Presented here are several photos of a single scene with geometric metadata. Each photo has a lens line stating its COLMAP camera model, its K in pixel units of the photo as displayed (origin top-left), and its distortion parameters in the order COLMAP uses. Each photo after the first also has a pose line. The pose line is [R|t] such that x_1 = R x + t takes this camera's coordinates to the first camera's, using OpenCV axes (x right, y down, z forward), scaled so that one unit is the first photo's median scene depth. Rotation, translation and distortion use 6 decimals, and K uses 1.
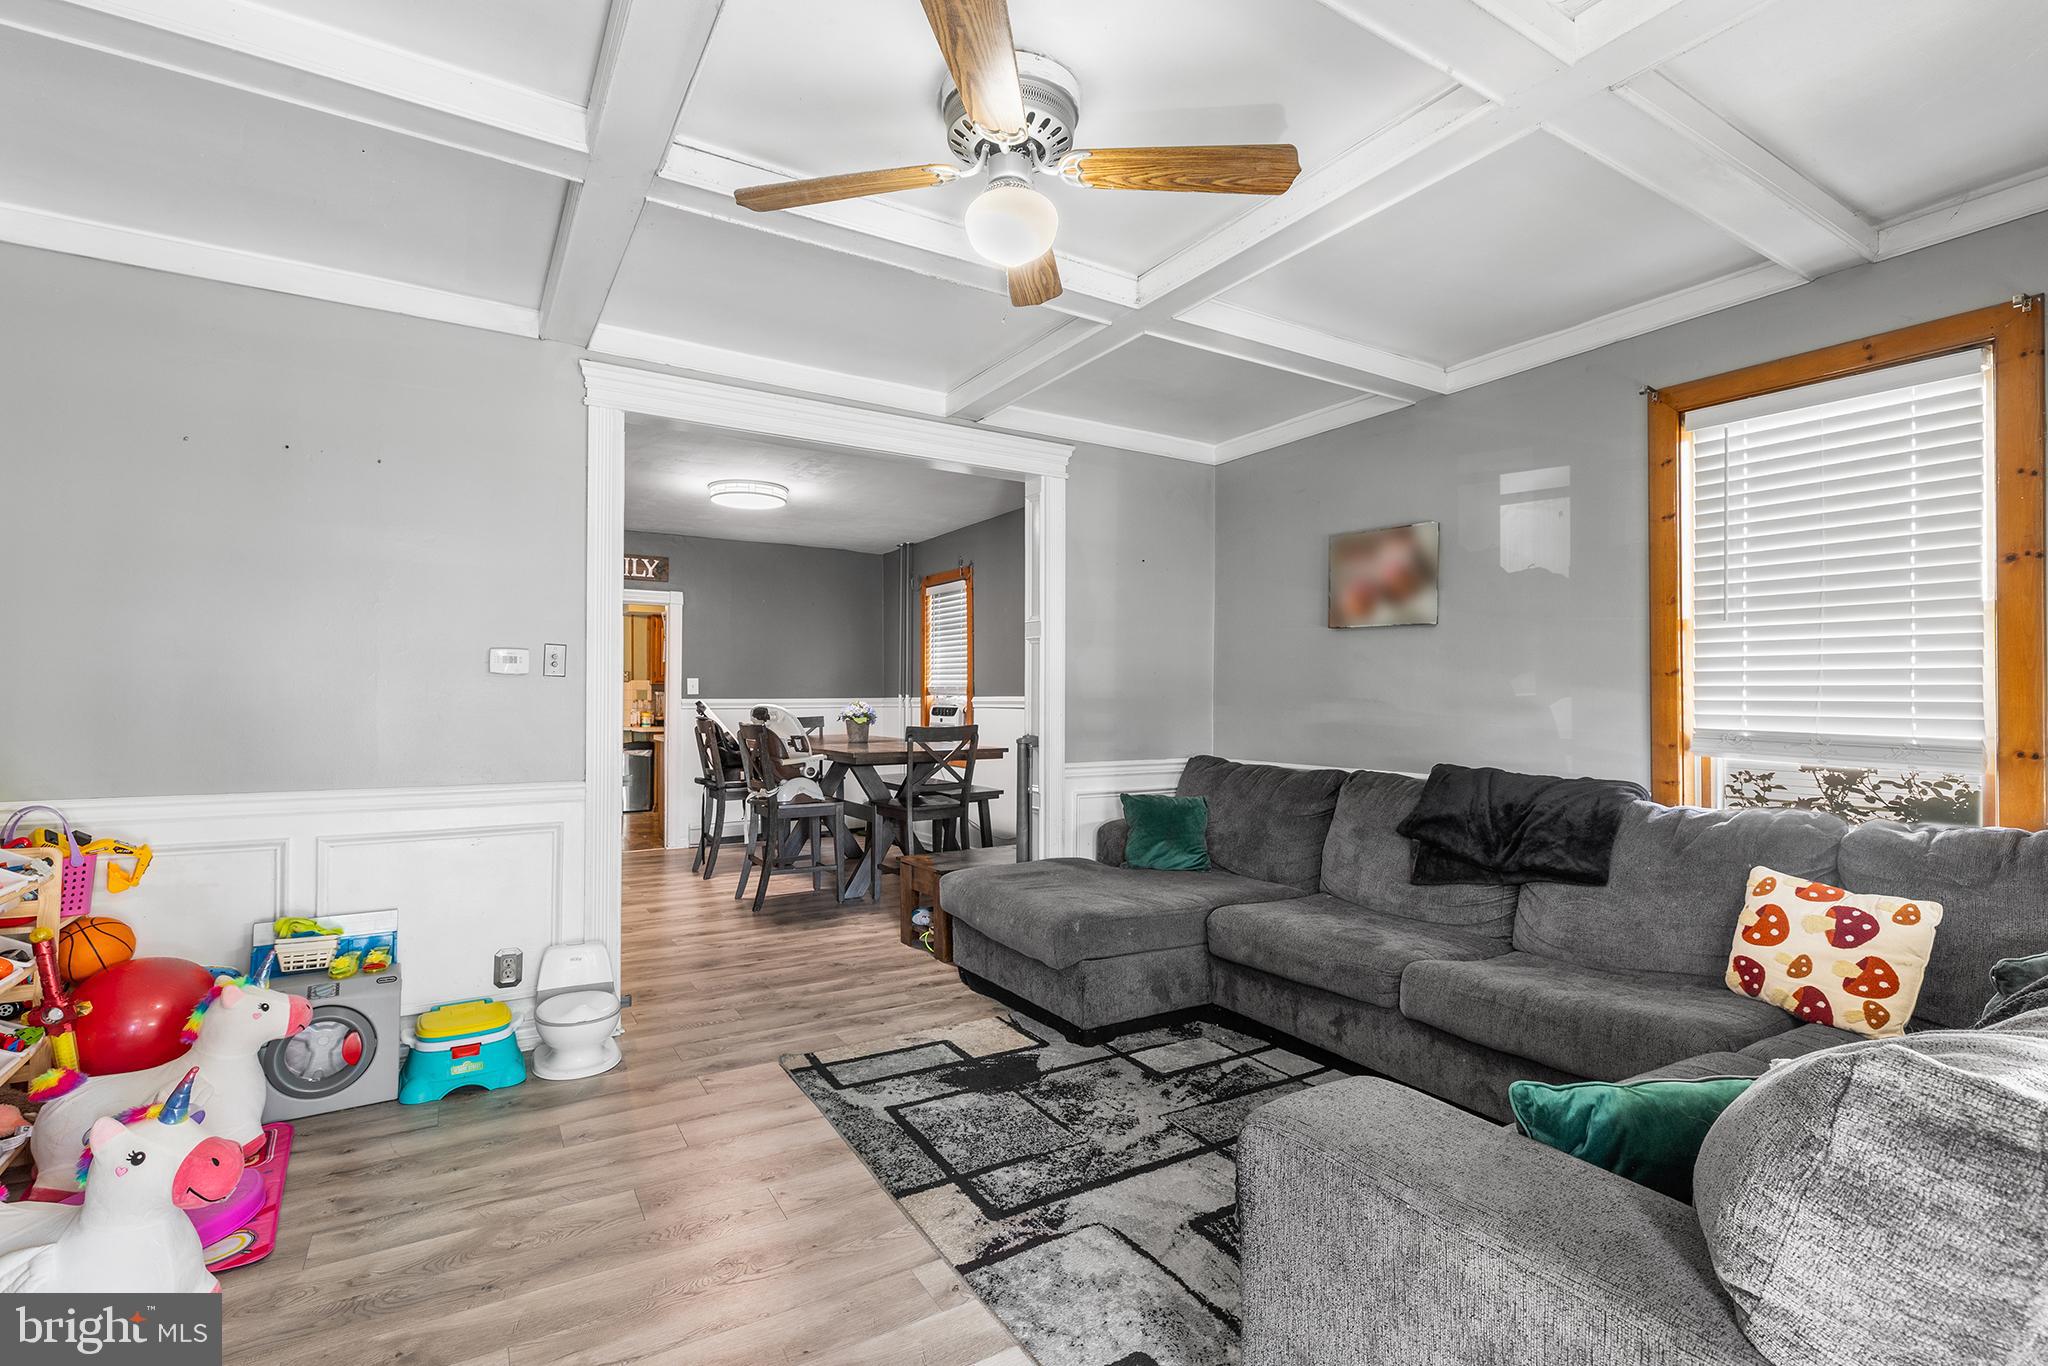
lens RADIAL K [[947.7, 0, 1029.3], [0, 947.7, 699.1], [0, 0, 1]] dist [-0.000092, -0.000218]
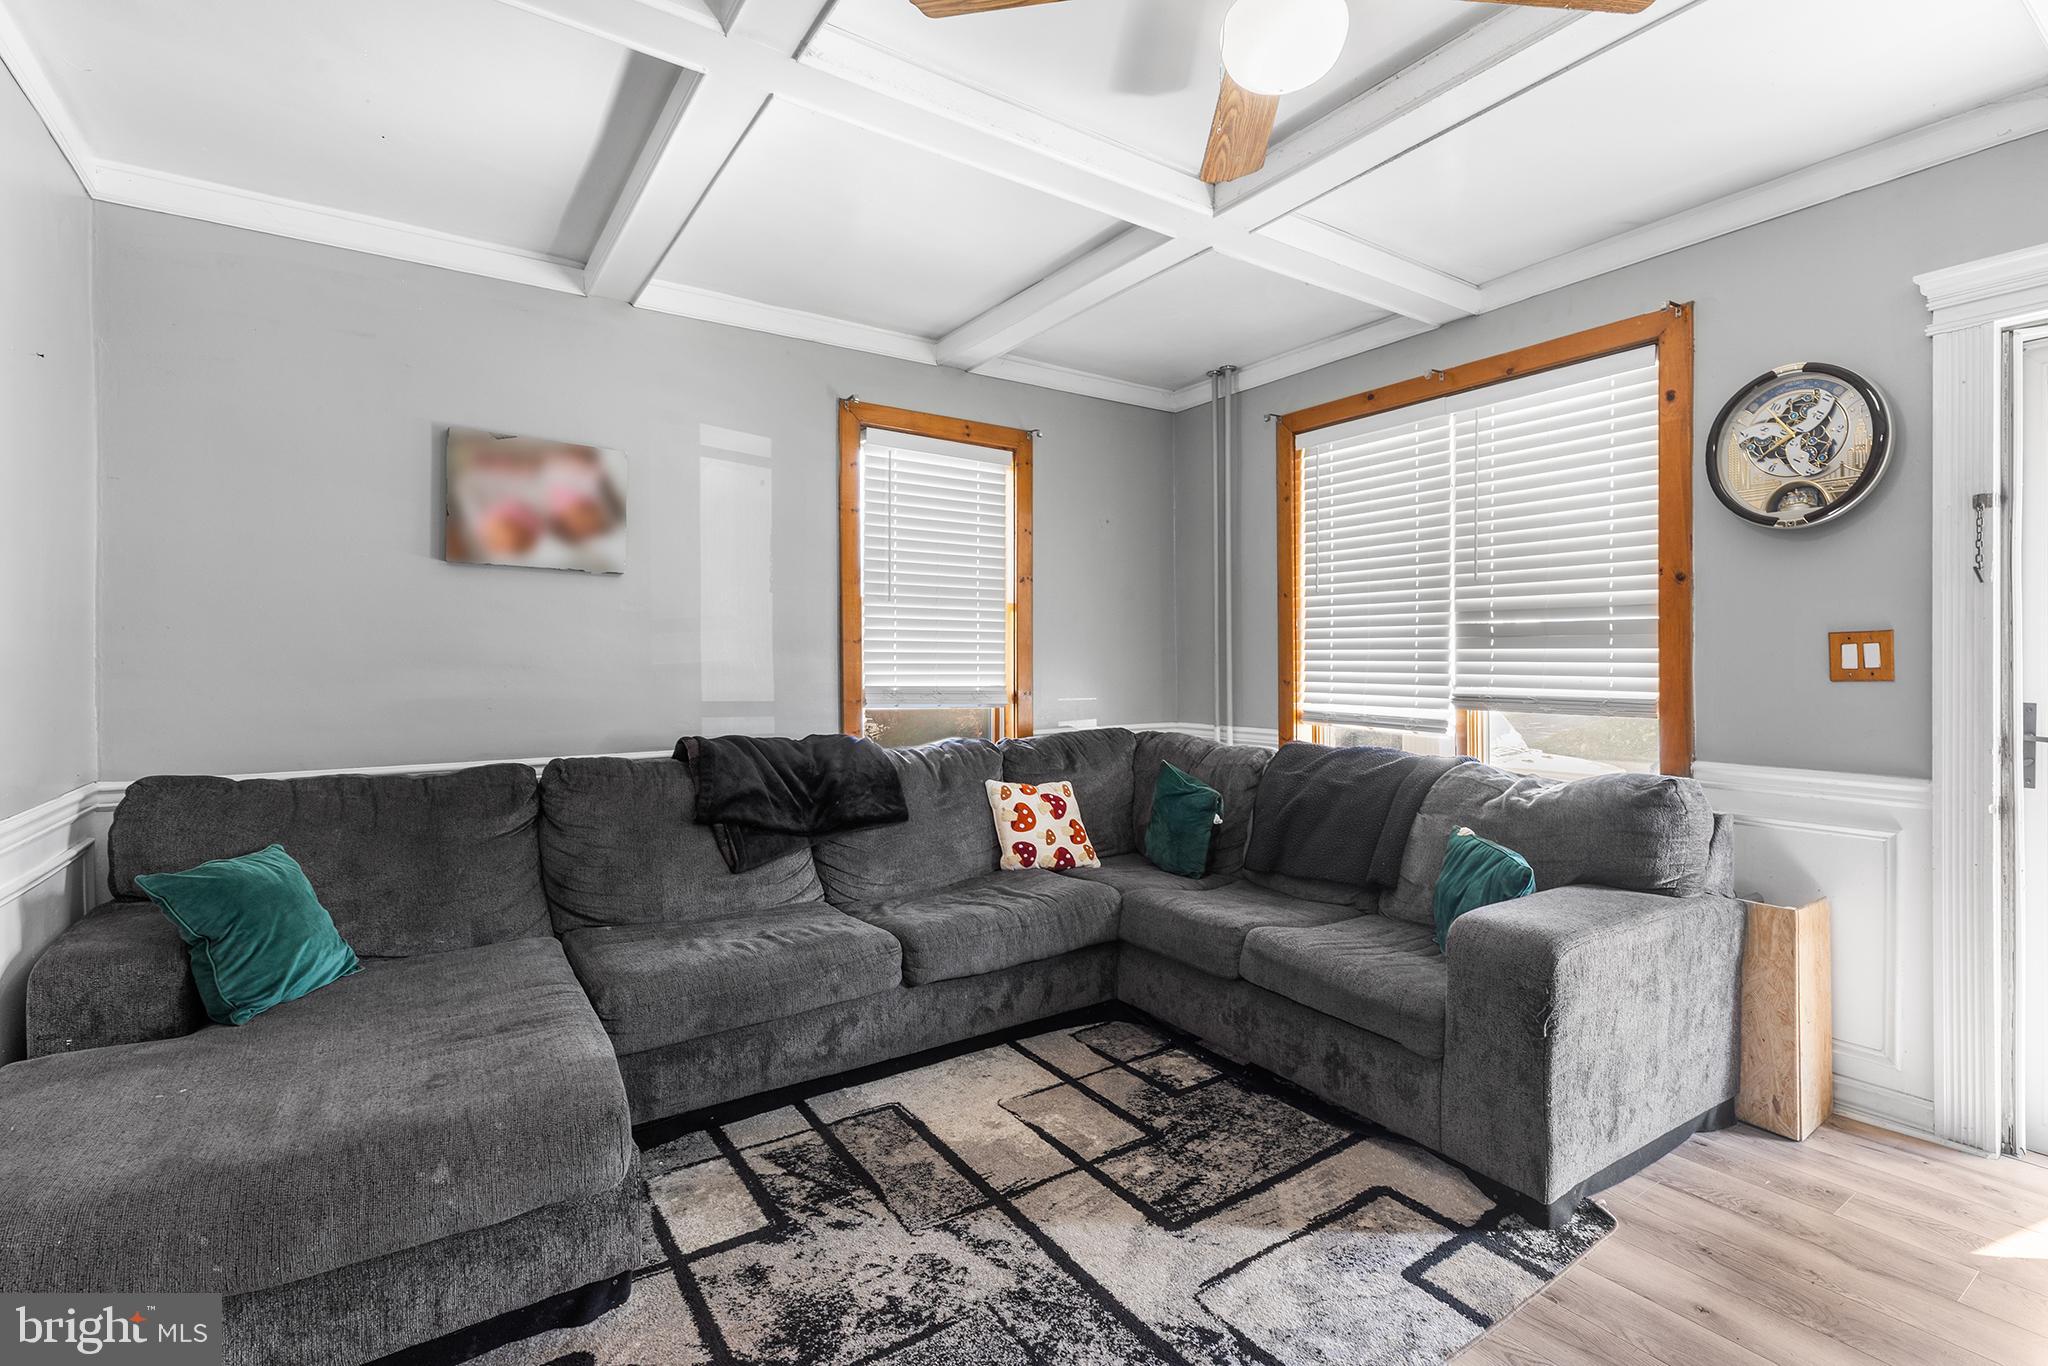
lens RADIAL K [[930.6, 0, 1026.7], [0, 930.6, 676.8], [0, 0, 1]] dist [0.000683, 0.000329]
pose [[-0.049068, -0.019468, 0.998606, -0.541089], [0.002620, 0.999804, 0.019620, -0.004593], [-0.998792, 0.003579, -0.049008, 0.887541]]
